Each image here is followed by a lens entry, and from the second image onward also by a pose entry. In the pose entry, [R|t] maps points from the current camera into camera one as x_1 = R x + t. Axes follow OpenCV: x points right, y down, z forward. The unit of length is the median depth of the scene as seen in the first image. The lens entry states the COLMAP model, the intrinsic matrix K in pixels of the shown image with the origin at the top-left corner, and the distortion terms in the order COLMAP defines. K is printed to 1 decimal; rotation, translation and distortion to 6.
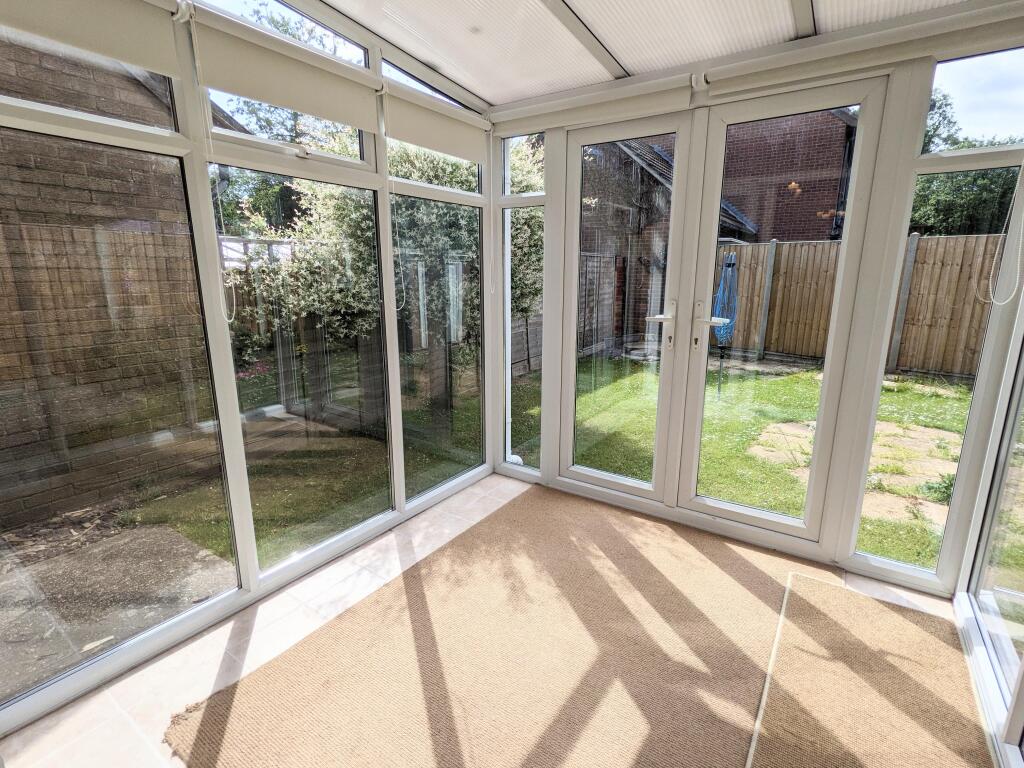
lens RADIAL K [[495.7, 0, 508.4], [0, 495.7, 378.5], [0, 0, 1]] dist [-0.001469, 0.000149]
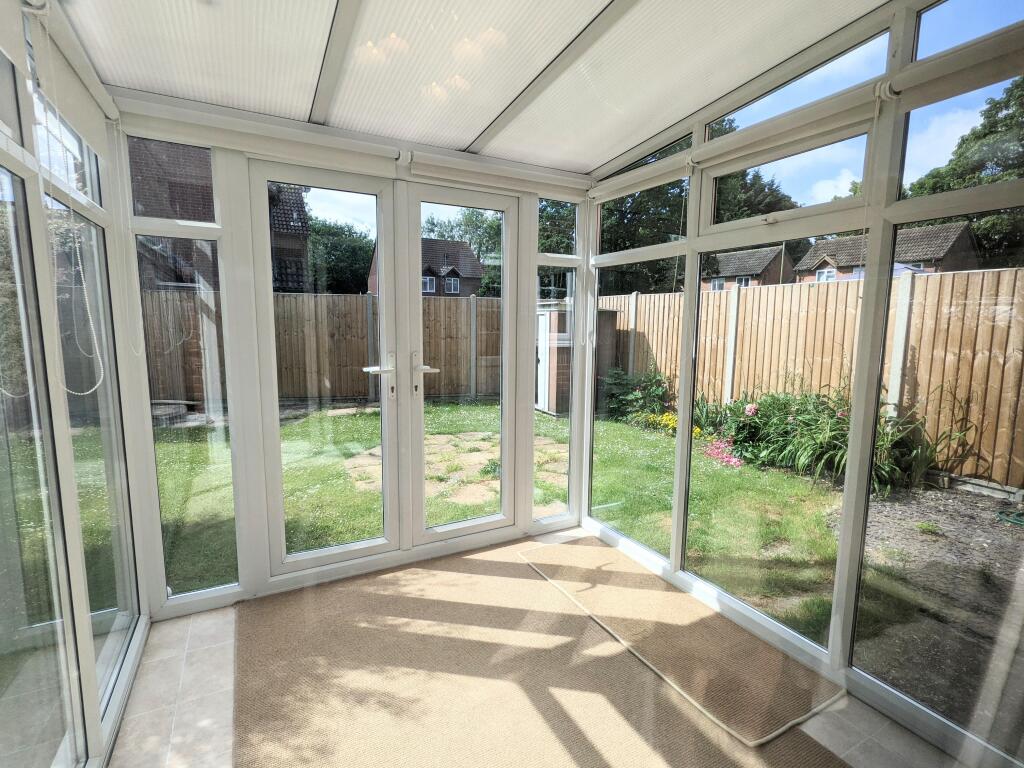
lens RADIAL K [[497.6, 0, 512.0], [0, 497.6, 384.0], [0, 0, 1]] dist [-0.001943, -0.000082]
pose [[0.455345, -0.107776, 0.883767, -0.496006], [0.179008, 0.983458, 0.027702, -0.077102], [-0.872133, 0.145588, 0.467106, 0.303806]]
